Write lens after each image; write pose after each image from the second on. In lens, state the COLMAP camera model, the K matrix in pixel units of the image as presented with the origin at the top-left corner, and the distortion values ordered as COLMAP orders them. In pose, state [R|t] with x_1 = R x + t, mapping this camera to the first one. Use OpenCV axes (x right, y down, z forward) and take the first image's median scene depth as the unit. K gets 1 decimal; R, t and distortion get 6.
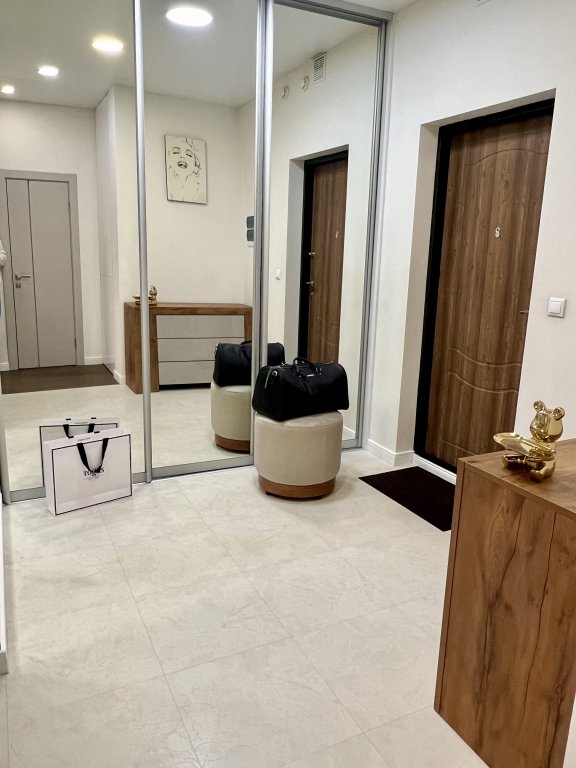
lens RADIAL K [[572.7, 0, 288.0], [0, 572.7, 384.0], [0, 0, 1]] dist [-0.001907, -0.003231]
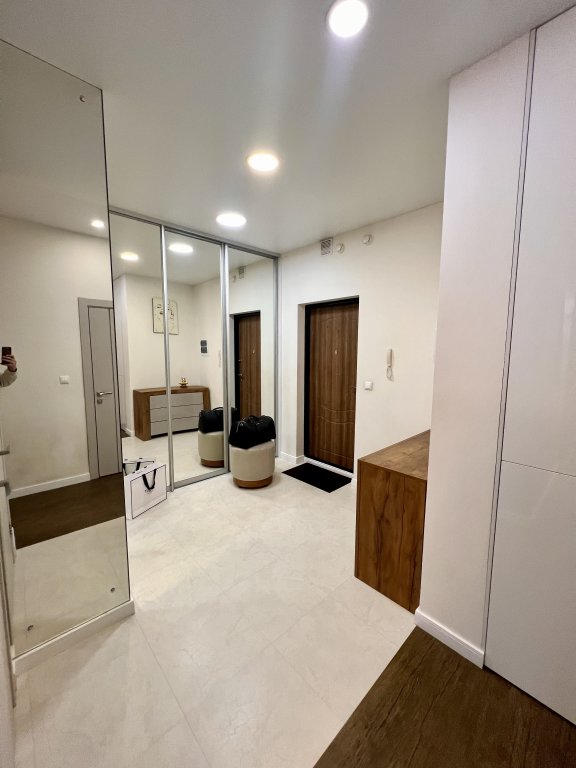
lens RADIAL K [[308.1, 0, 288.0], [0, 308.1, 384.0], [0, 0, 1]] dist [0.000899, 0.000117]
pose [[0.955495, -0.053556, 0.290106, -0.162118], [0.085436, 0.991477, -0.098356, -0.037482], [-0.282366, 0.118764, 0.951927, -0.075920]]
